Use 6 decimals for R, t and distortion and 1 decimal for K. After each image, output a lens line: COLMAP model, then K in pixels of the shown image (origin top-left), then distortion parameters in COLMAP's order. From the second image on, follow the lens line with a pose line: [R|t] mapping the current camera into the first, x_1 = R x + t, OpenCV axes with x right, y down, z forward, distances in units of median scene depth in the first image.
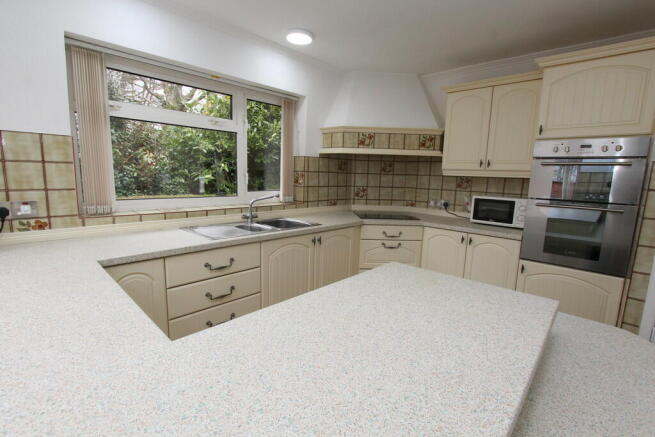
lens RADIAL K [[303.6, 0, 327.5], [0, 303.6, 218.5], [0, 0, 1]] dist [-0.002420, 0.000263]
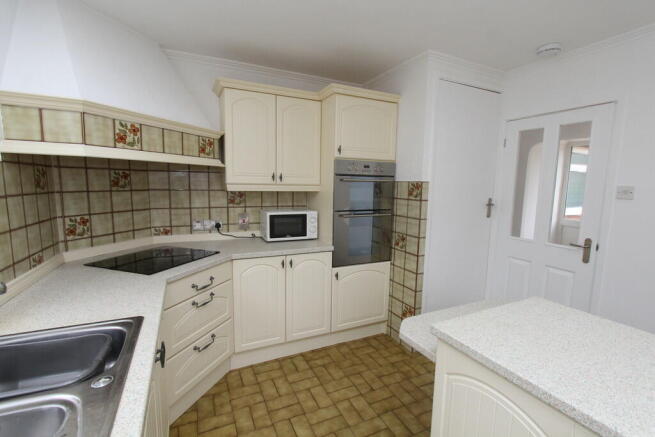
lens RADIAL K [[303.6, 0, 327.5], [0, 303.6, 218.5], [0, 0, 1]] dist [-0.002420, 0.000263]
pose [[0.366780, -0.135125, 0.920442, -0.269199], [0.132299, 0.986916, 0.092164, -0.110816], [-0.920853, 0.087970, 0.379857, 0.469681]]
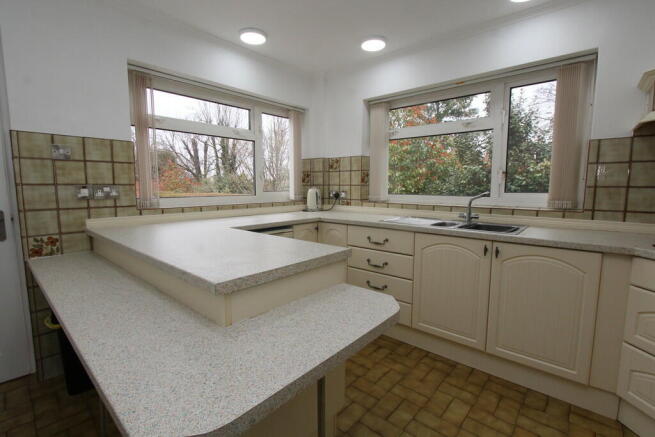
lens RADIAL K [[303.6, 0, 327.5], [0, 303.6, 218.5], [0, 0, 1]] dist [-0.002420, 0.000263]
pose [[0.045302, 0.081280, -0.995661, 0.569998], [-0.147335, 0.986328, 0.073815, -0.003524], [0.988049, 0.143351, 0.056659, 0.434917]]
